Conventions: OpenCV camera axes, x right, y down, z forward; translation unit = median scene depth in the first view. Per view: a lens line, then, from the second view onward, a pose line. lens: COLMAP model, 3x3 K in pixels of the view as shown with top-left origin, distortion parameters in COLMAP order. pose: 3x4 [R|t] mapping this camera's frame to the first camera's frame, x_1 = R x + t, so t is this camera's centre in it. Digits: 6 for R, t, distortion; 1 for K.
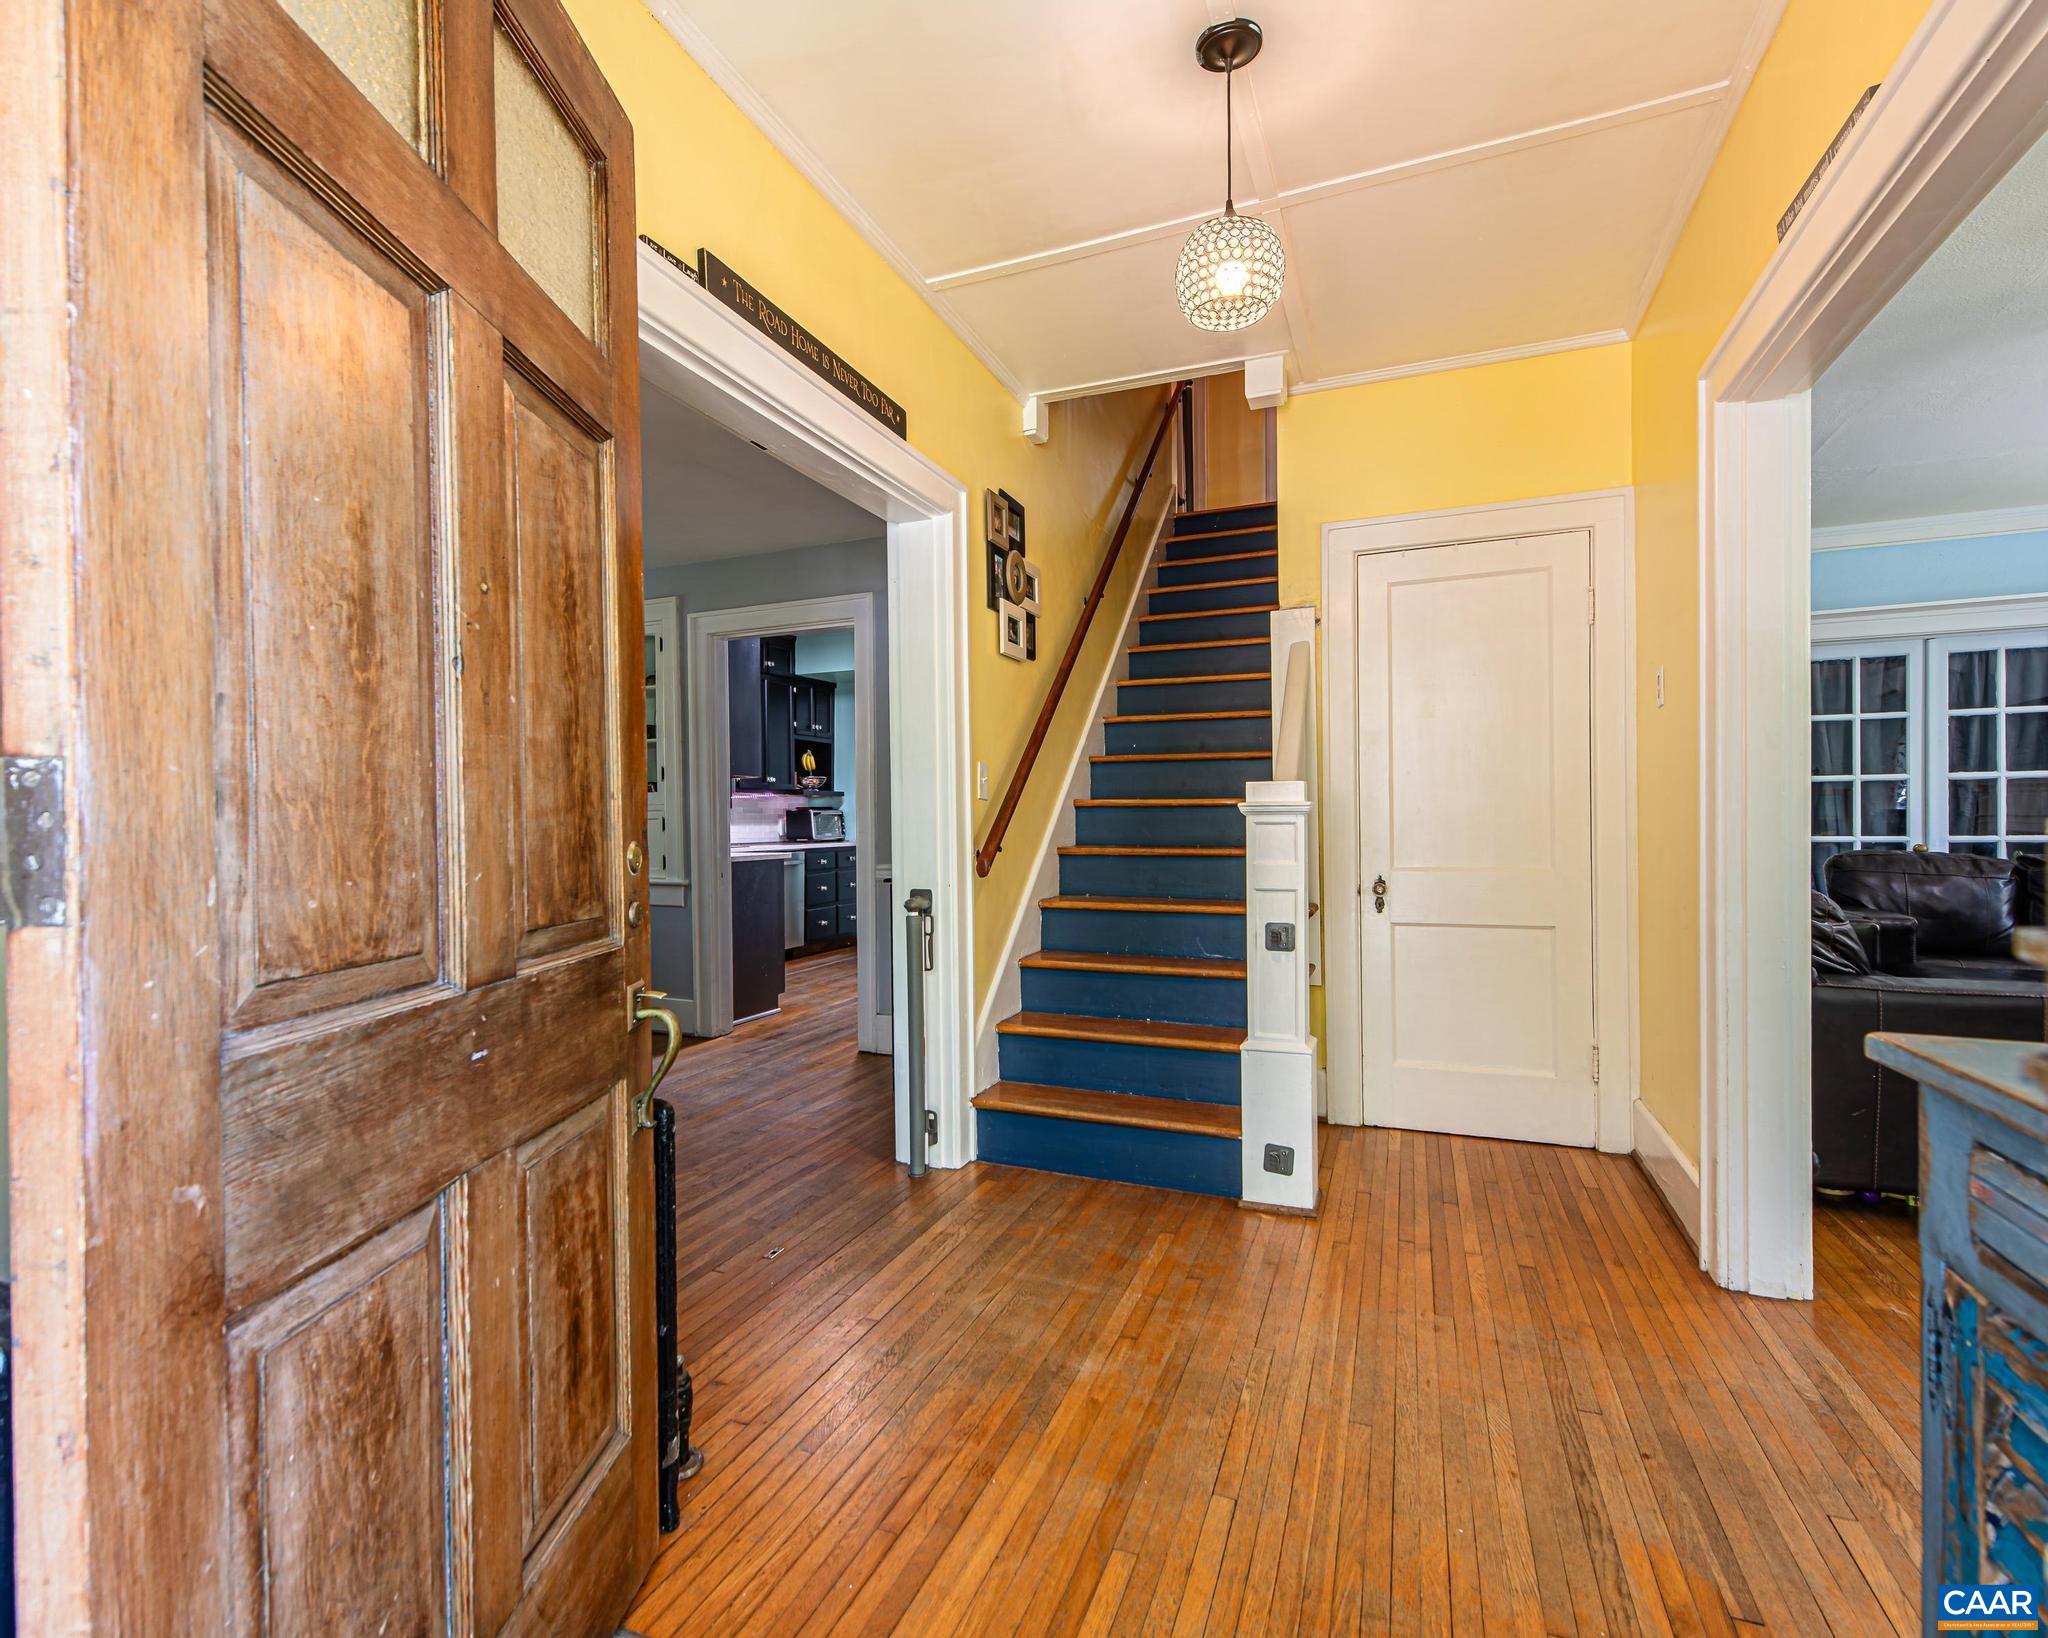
lens RADIAL K [[1019.0, 0, 1008.9], [0, 1019.0, 835.5], [0, 0, 1]] dist [0.014256, -0.003691]
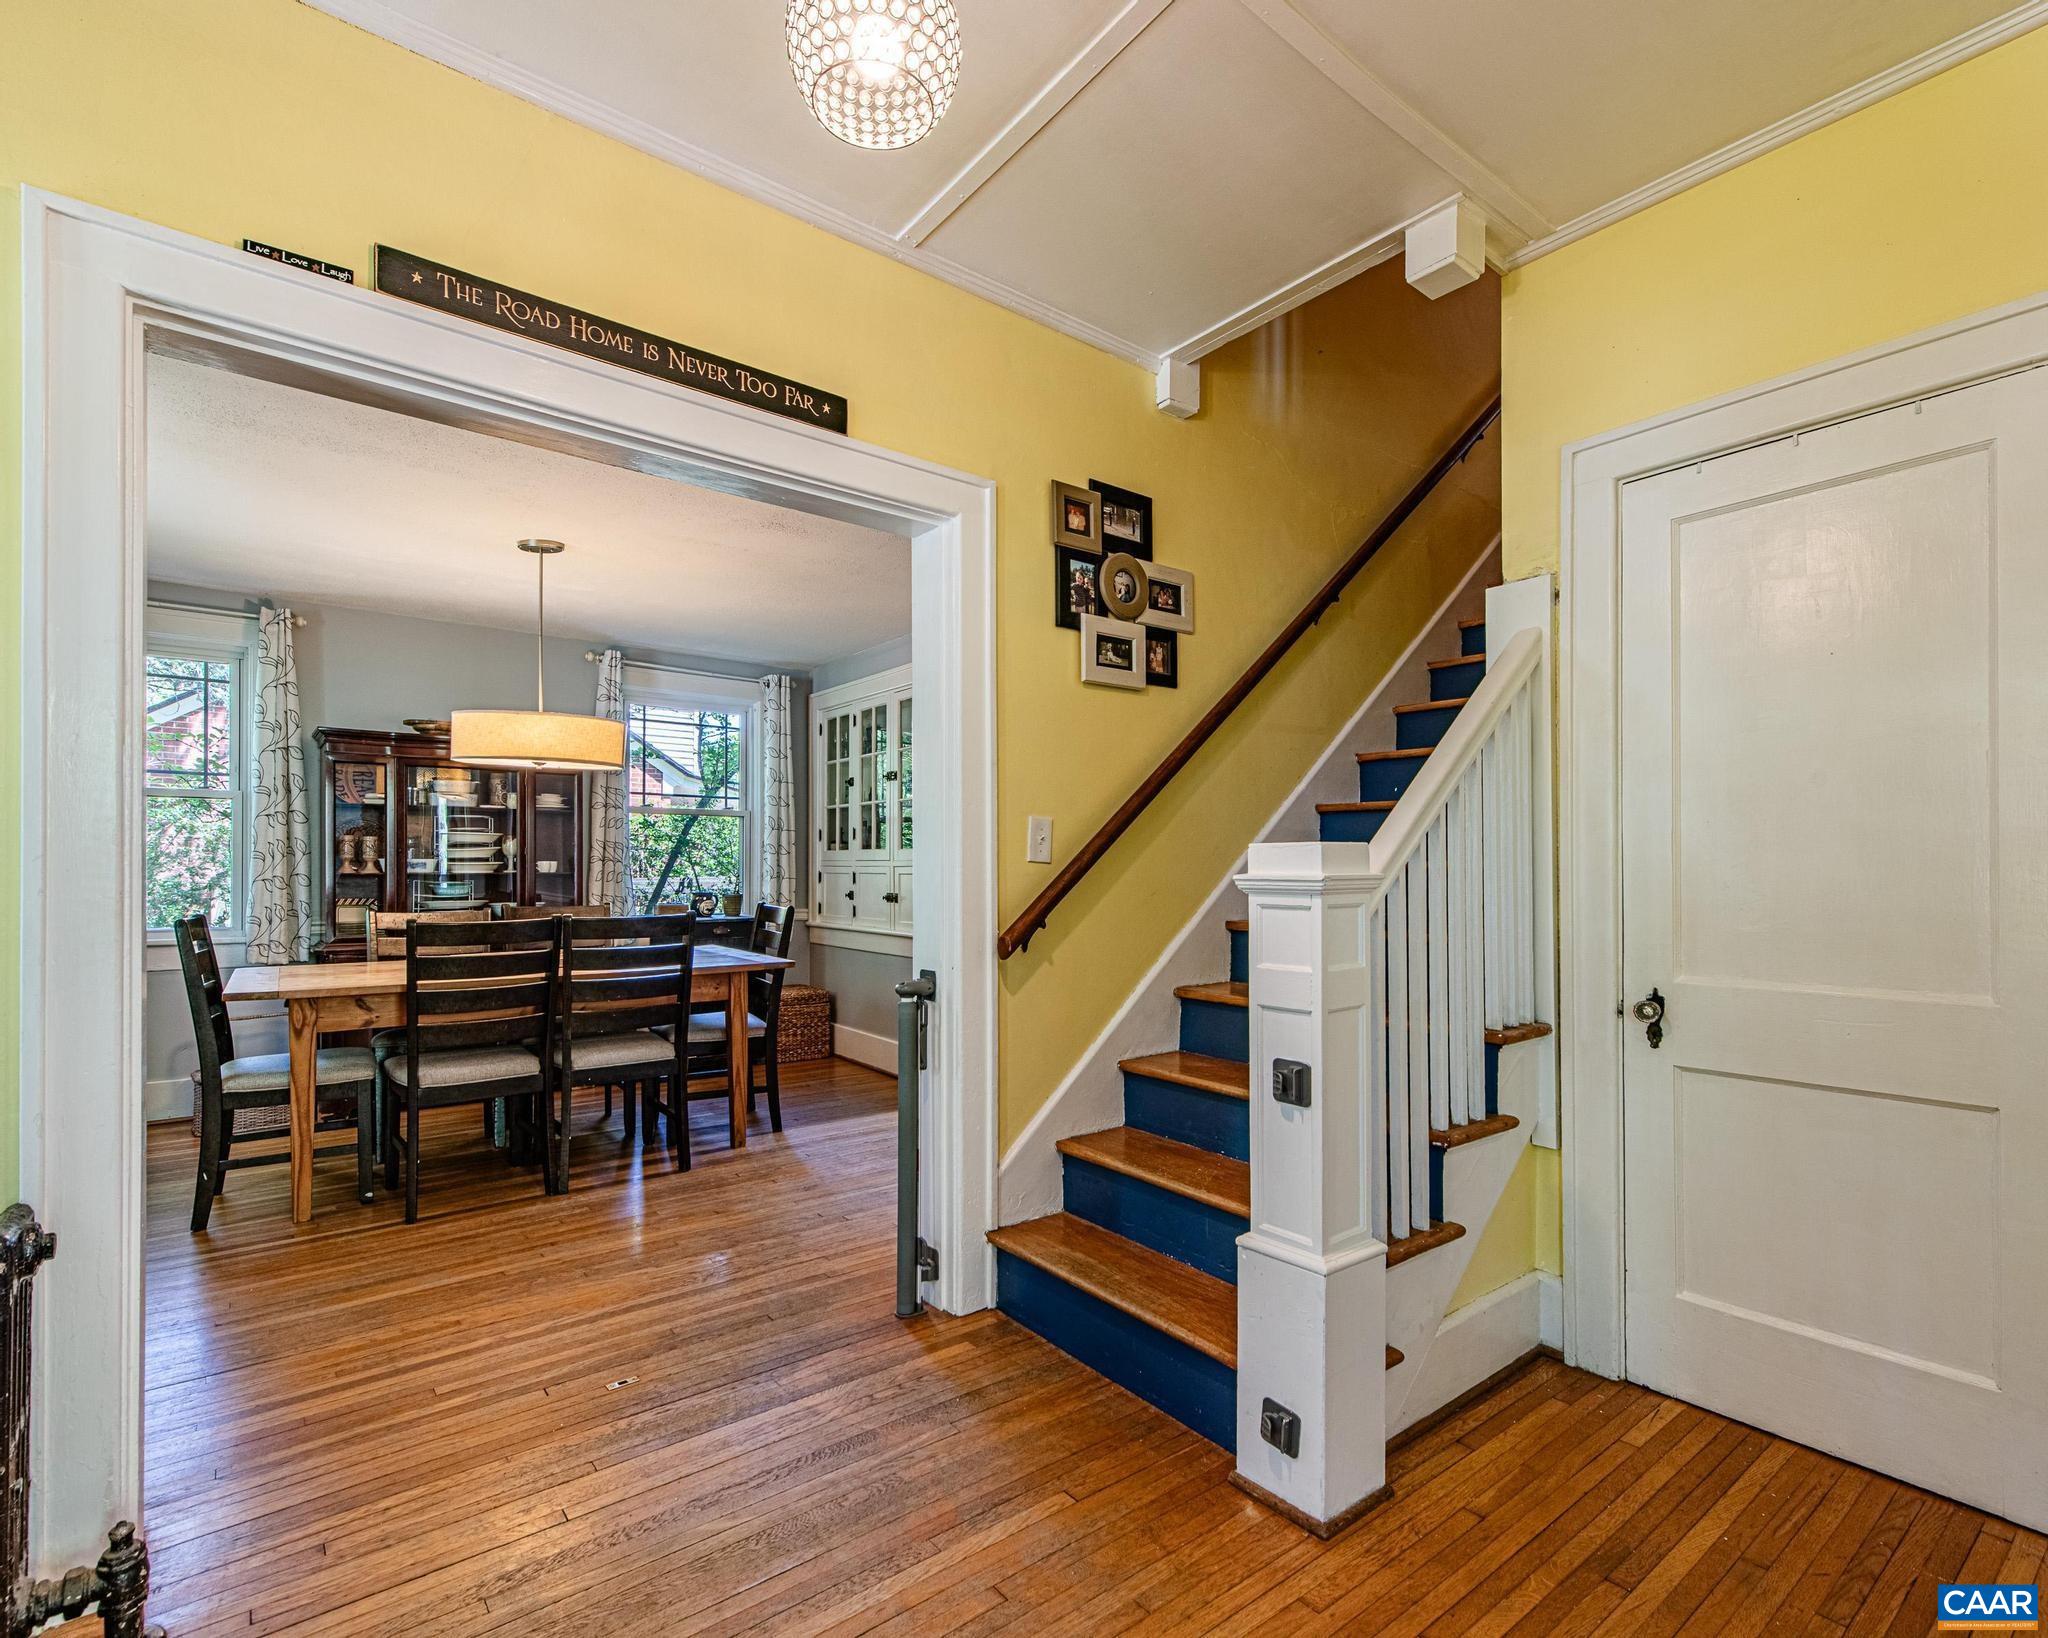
lens RADIAL K [[992.0, 0, 1072.0], [0, 992.0, 871.3], [0, 0, 1]] dist [0.022591, -0.007846]
pose [[0.874491, 0.014755, -0.484818, 0.444086], [-0.019192, 0.999807, -0.004189, -0.029525], [0.484663, 0.012968, 0.874605, 0.370781]]
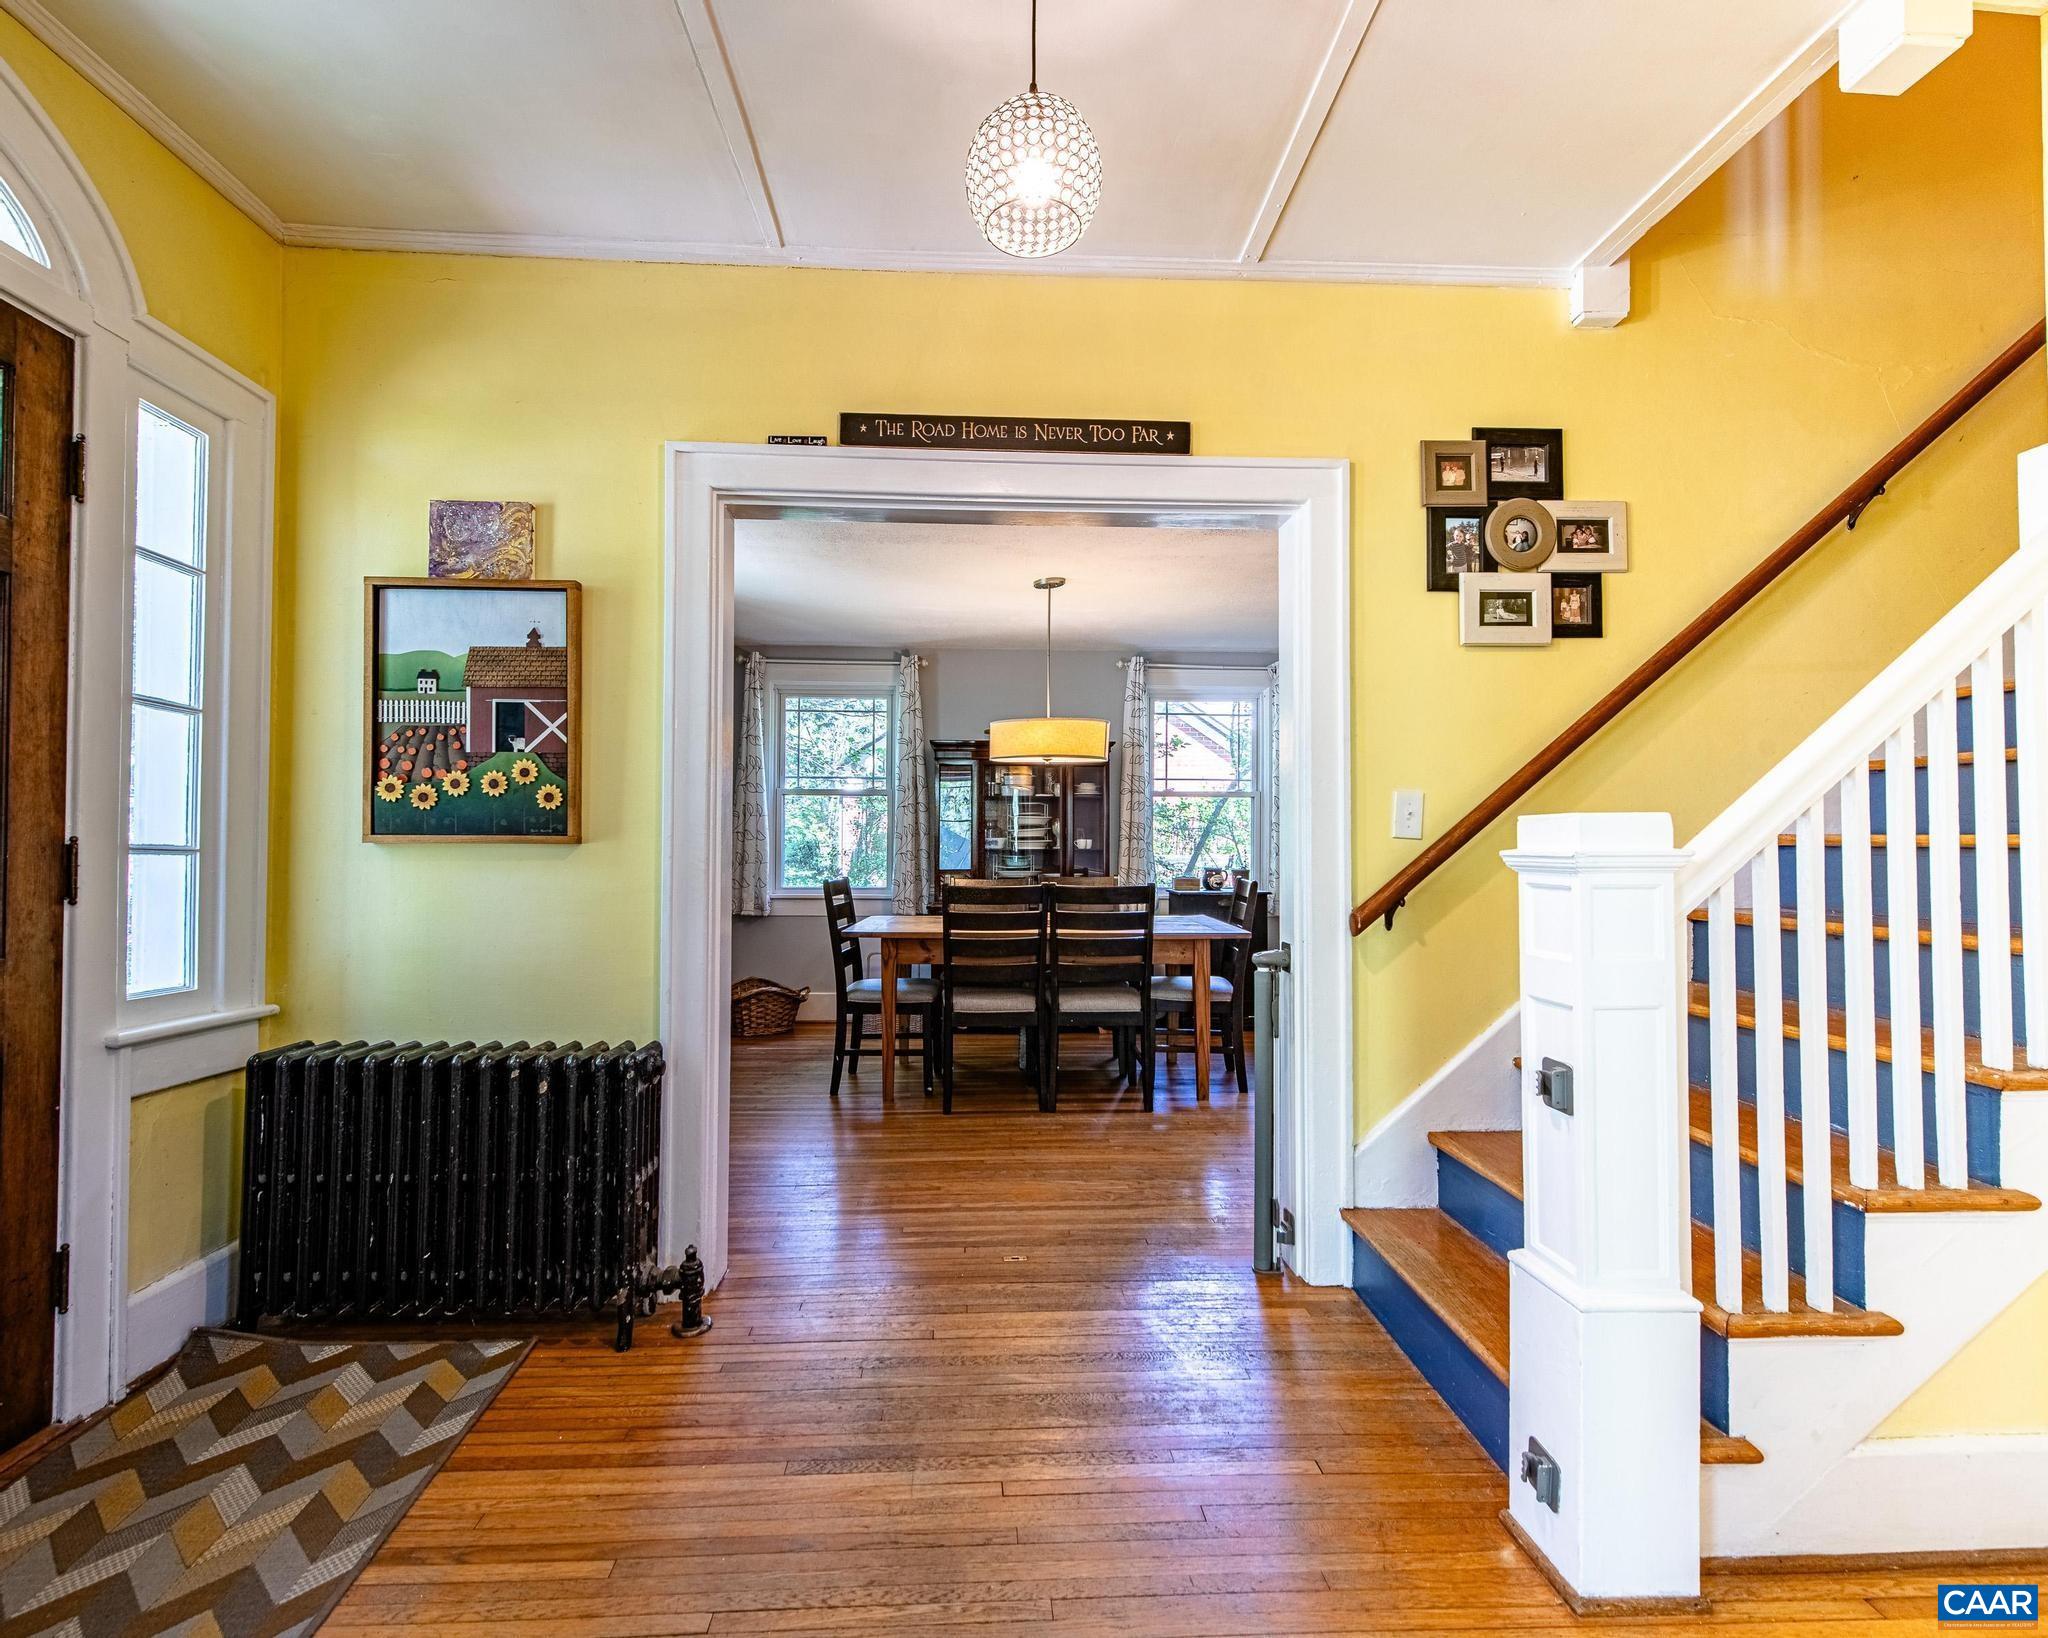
lens RADIAL K [[992.0, 0, 1036.1], [0, 992.0, 834.4], [0, 0, 1]] dist [0.022591, -0.007846]
pose [[0.426737, 0.003080, -0.904370, 0.635105], [-0.021077, 0.999756, -0.006541, -0.031614], [0.904130, 0.021852, 0.426698, 0.481027]]
